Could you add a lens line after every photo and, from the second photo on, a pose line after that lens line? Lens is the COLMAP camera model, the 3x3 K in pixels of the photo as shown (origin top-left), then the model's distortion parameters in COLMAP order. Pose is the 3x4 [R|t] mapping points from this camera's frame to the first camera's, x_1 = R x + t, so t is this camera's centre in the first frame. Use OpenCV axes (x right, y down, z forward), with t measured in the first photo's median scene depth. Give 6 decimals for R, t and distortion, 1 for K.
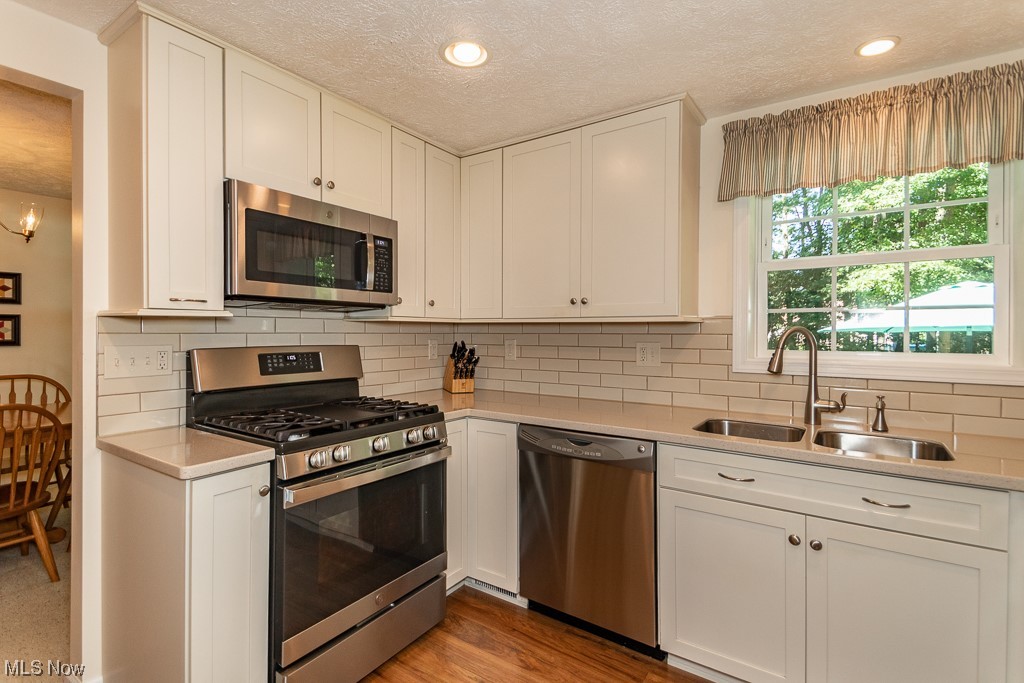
lens RADIAL K [[488.6, 0, 499.7], [0, 488.6, 335.0], [0, 0, 1]] dist [0.045708, -0.019871]
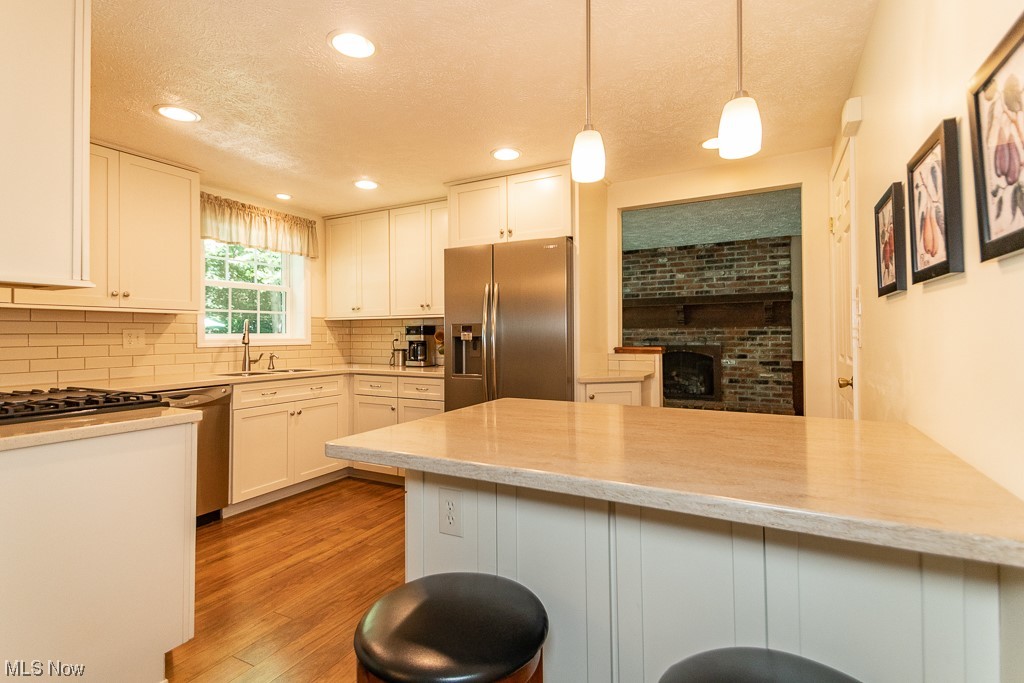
lens RADIAL K [[488.6, 0, 513.0], [0, 488.6, 327.0], [0, 0, 1]] dist [0.045708, -0.019871]
pose [[-0.126288, 0.011377, 0.991928, -1.304873], [0.010614, 0.999892, -0.010117, 0.038445], [-0.991937, 0.009250, -0.126395, 0.213839]]
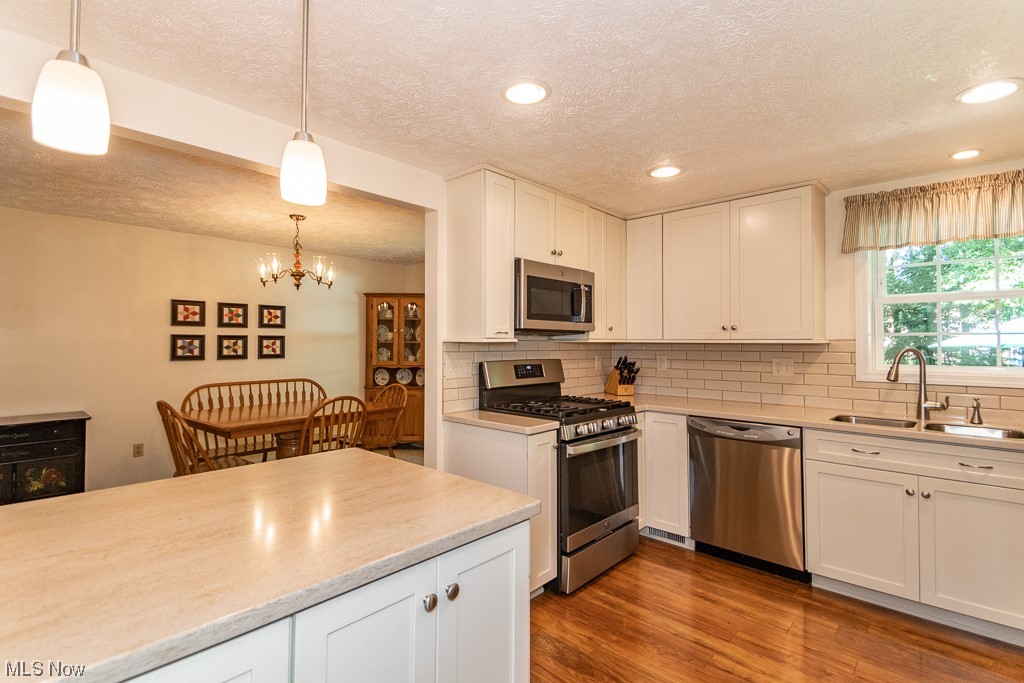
lens RADIAL K [[488.6, 0, 501.8], [0, 488.6, 334.9], [0, 0, 1]] dist [0.045708, -0.019871]
pose [[0.990301, -0.003250, -0.138899, -0.304464], [-0.000209, 0.999690, -0.024878, -0.016107], [0.138937, 0.024666, 0.989994, -0.494666]]
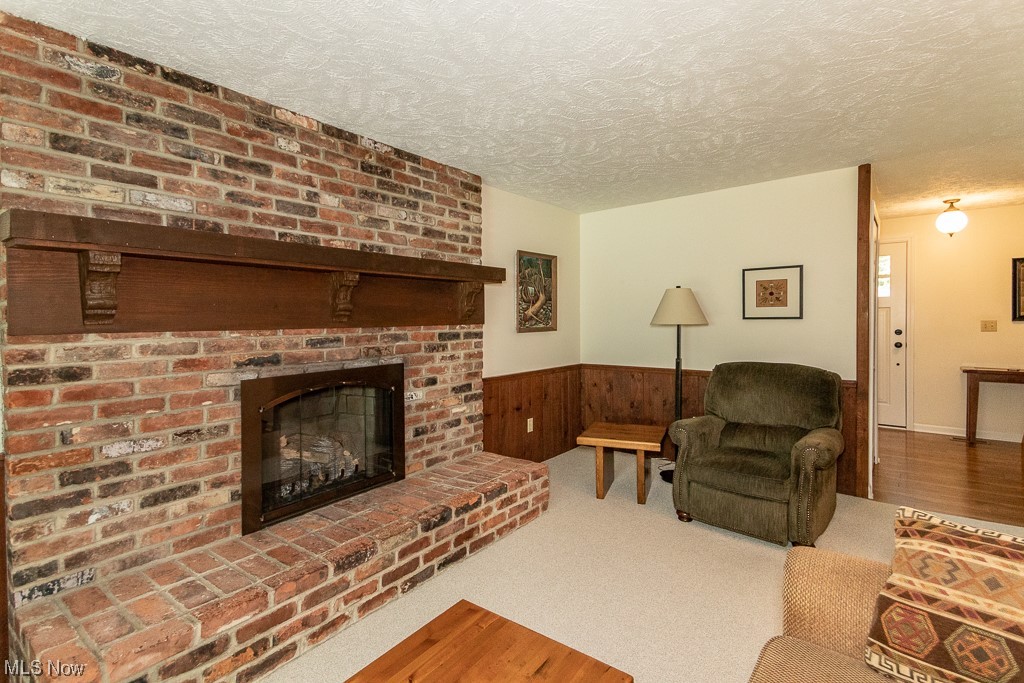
lens RADIAL K [[488.6, 0, 502.6], [0, 488.6, 327.8], [0, 0, 1]] dist [0.045708, -0.019871]
pose [[-0.997947, 0.002340, 0.064009, 1.069905], [0.003692, 0.999772, 0.021013, -0.000707], [-0.063945, 0.021207, -0.997728, 0.008227]]
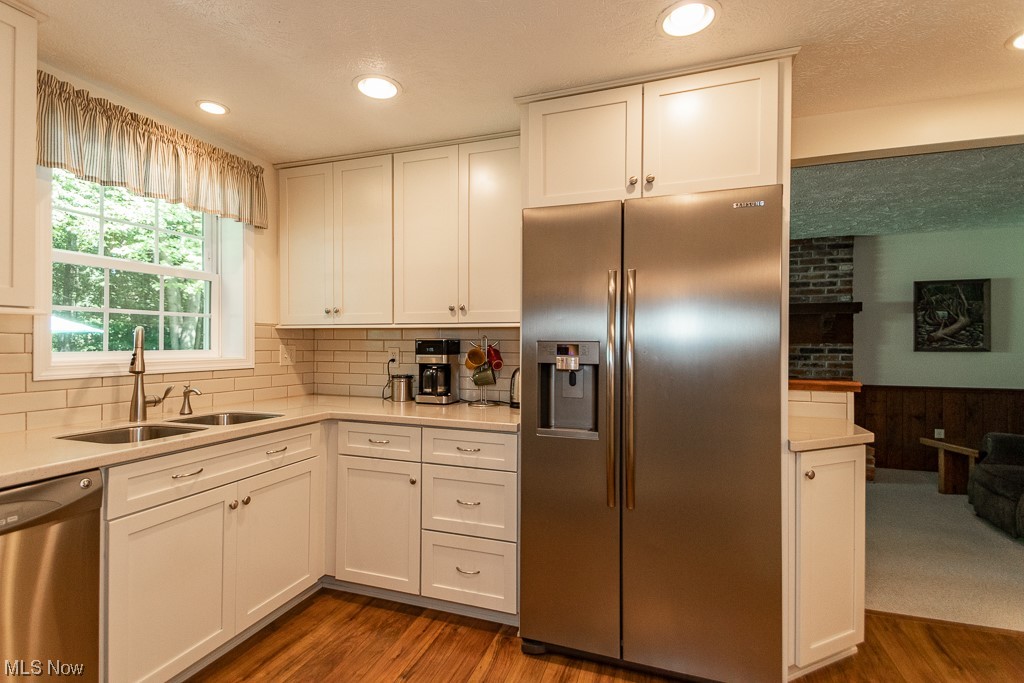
lens RADIAL K [[488.6, 0, 510.6], [0, 488.6, 339.1], [0, 0, 1]] dist [0.045708, -0.019871]
pose [[-0.276730, 0.000931, 0.960947, -0.554273], [-0.001775, 0.999997, -0.001480, 0.008268], [-0.960946, -0.002116, -0.276727, 0.512540]]
